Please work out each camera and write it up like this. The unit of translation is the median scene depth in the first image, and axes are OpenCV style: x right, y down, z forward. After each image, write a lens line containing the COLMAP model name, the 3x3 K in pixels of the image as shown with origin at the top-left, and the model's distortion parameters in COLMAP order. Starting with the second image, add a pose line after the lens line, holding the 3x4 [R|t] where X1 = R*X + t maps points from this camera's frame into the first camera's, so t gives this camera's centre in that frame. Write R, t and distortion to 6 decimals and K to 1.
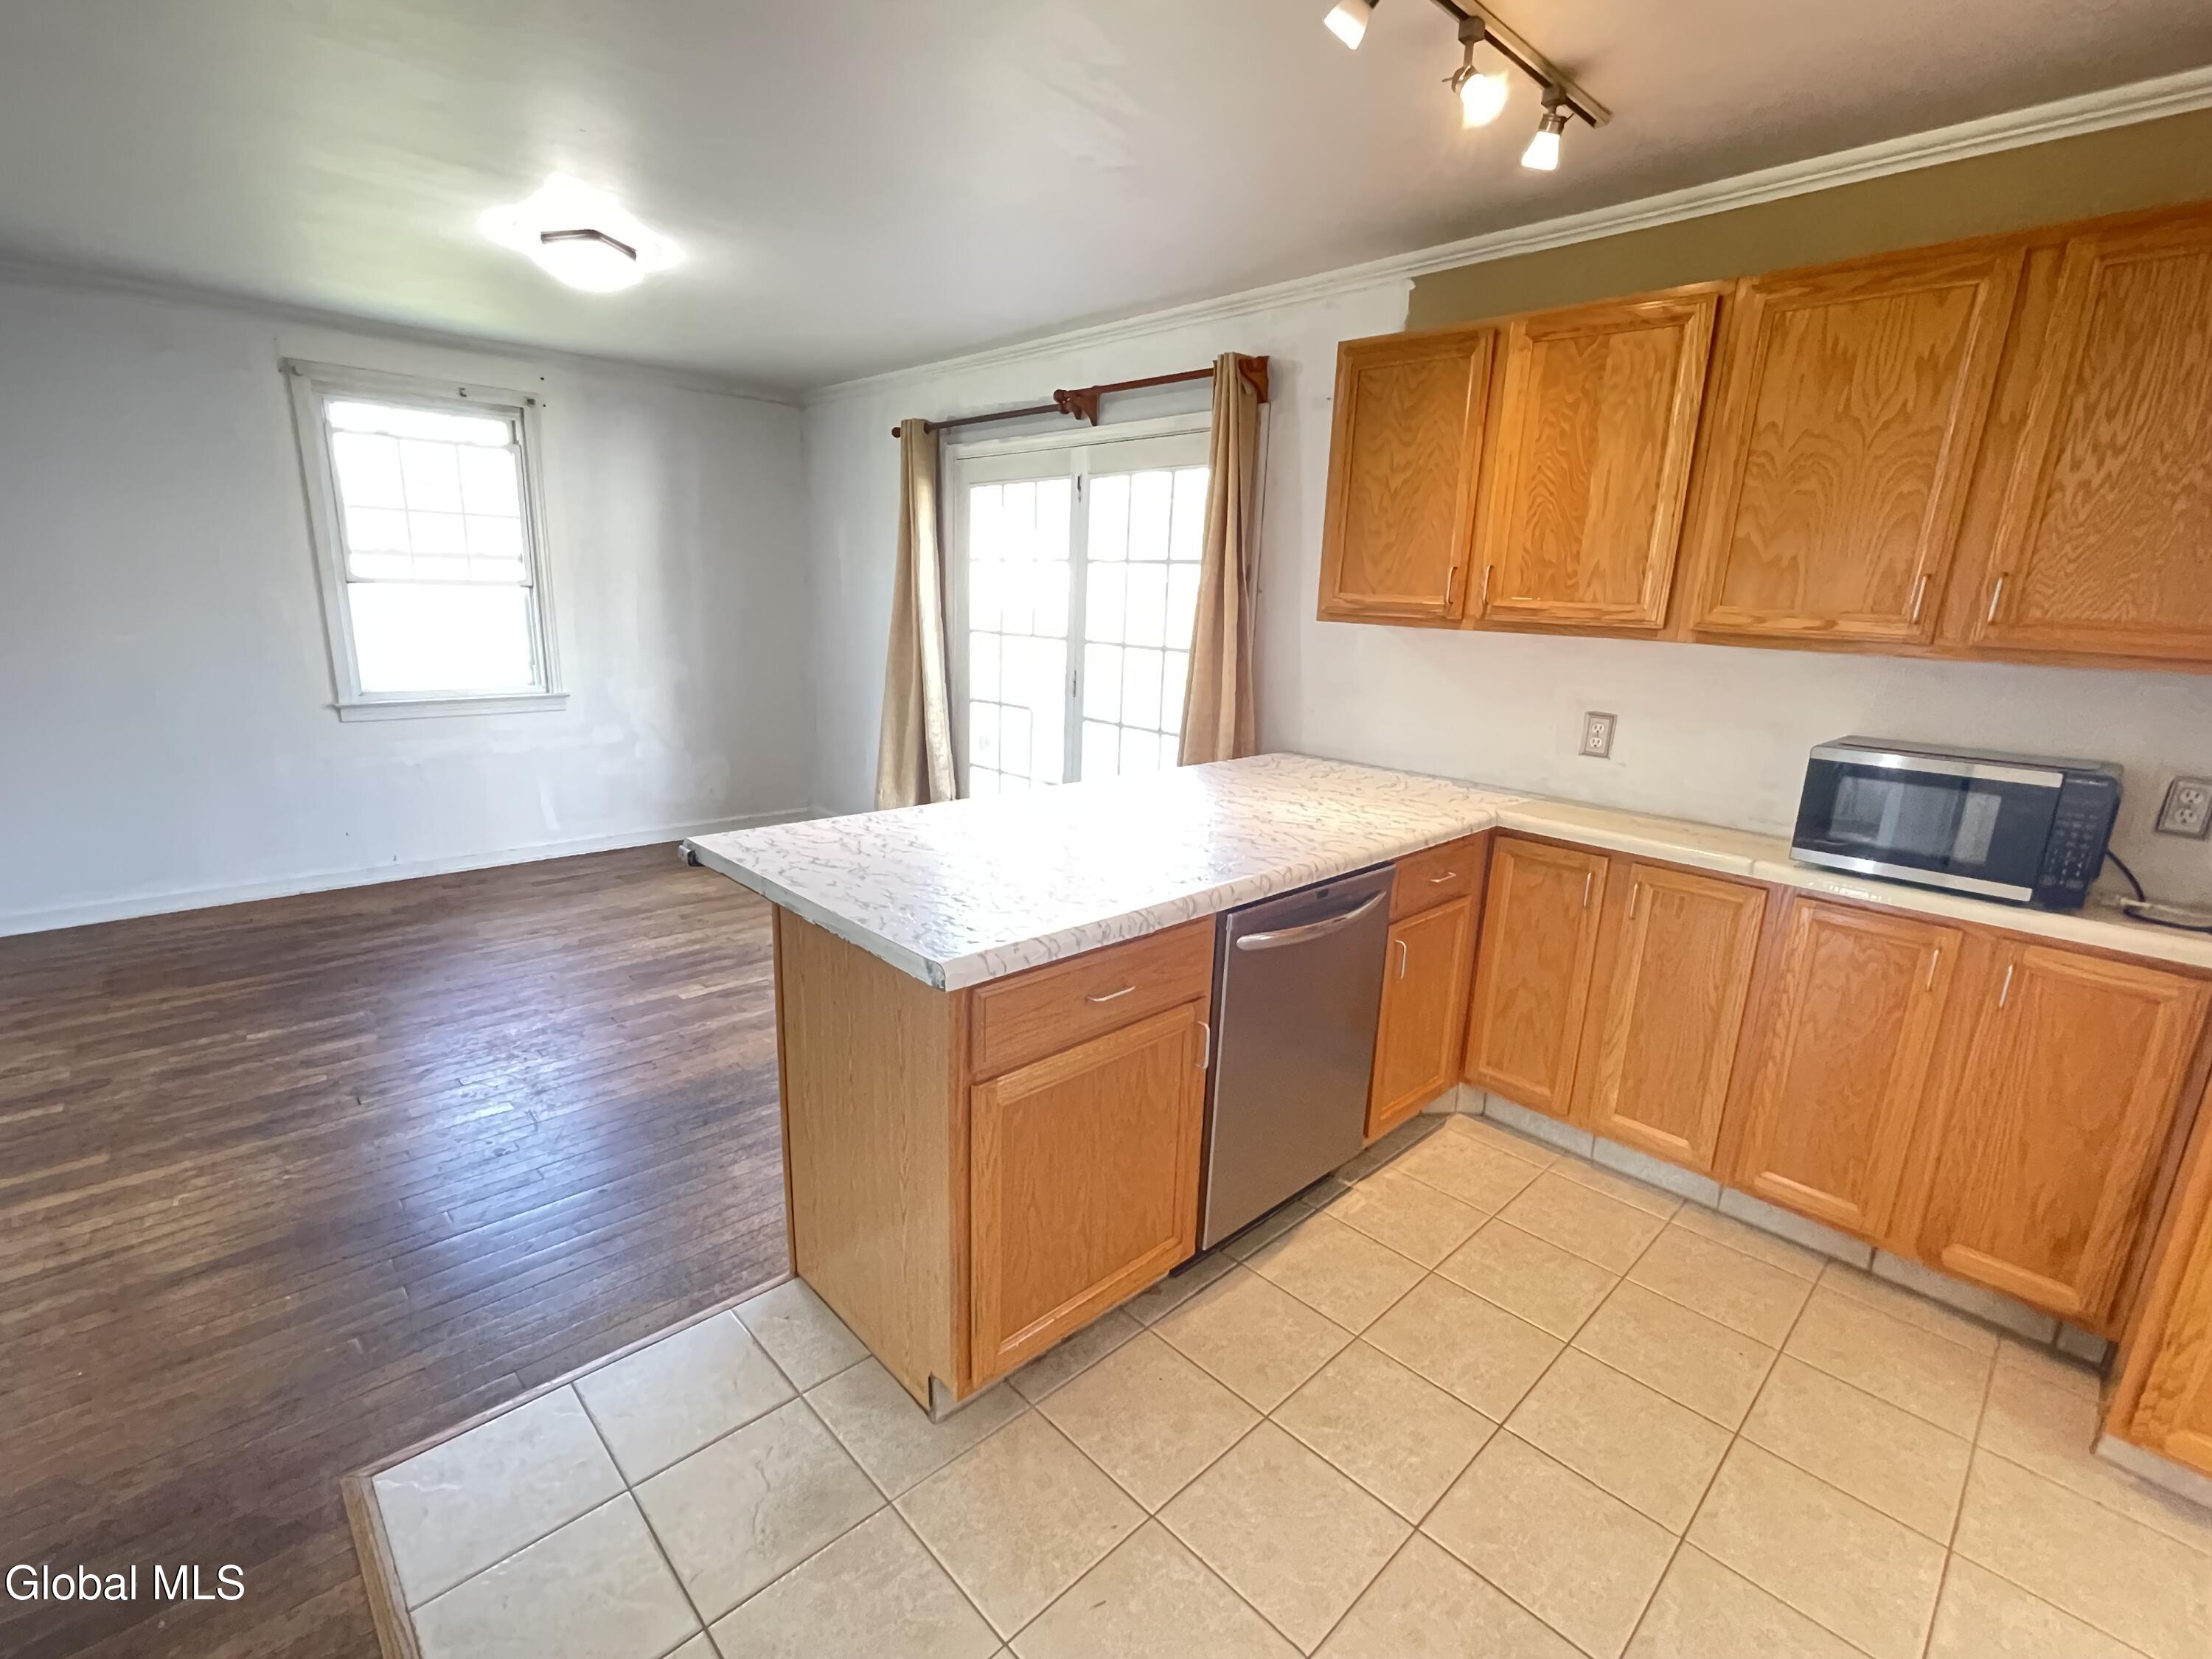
lens RADIAL K [[1004.7, 0, 1102.7], [0, 1004.7, 834.3], [0, 0, 1]] dist [-0.005122, 0.003630]
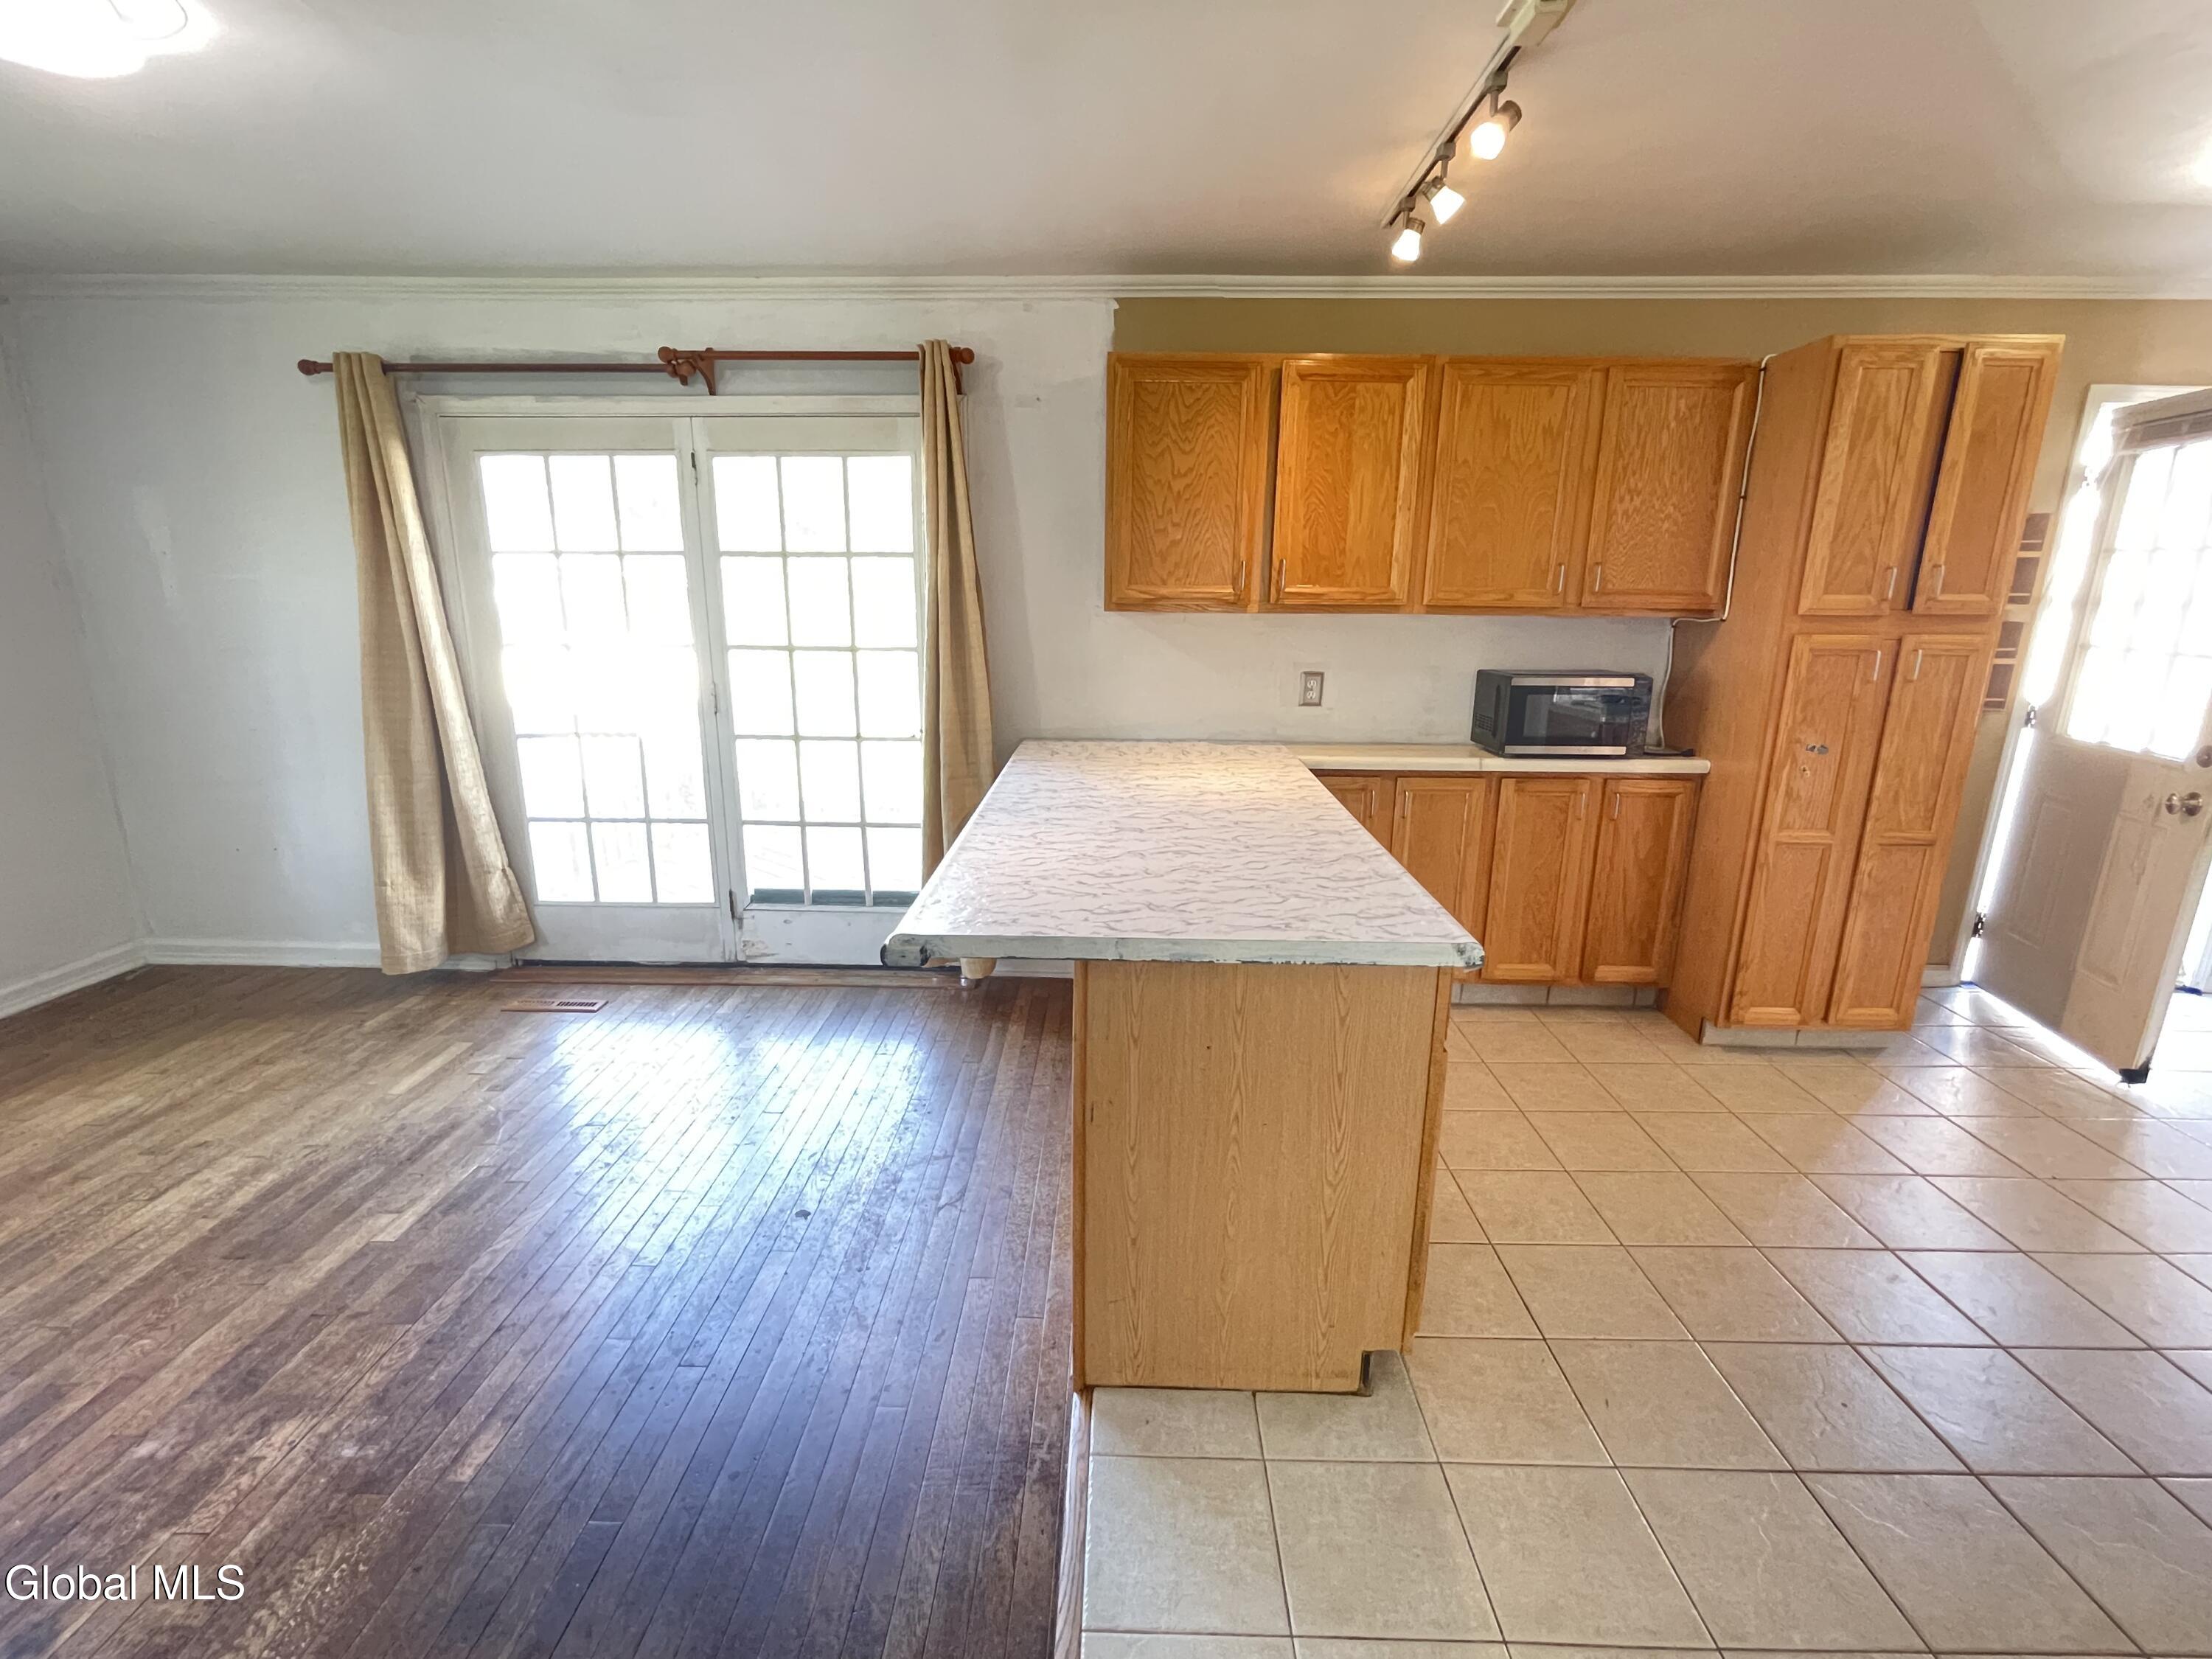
lens RADIAL K [[1004.7, 0, 1101.6], [0, 1004.7, 836.8], [0, 0, 1]] dist [-0.005122, 0.003630]
pose [[0.704254, -0.199701, 0.681282, -0.519896], [0.186403, 0.977968, 0.093980, -0.071071], [-0.685040, 0.060807, 0.725963, 0.215739]]
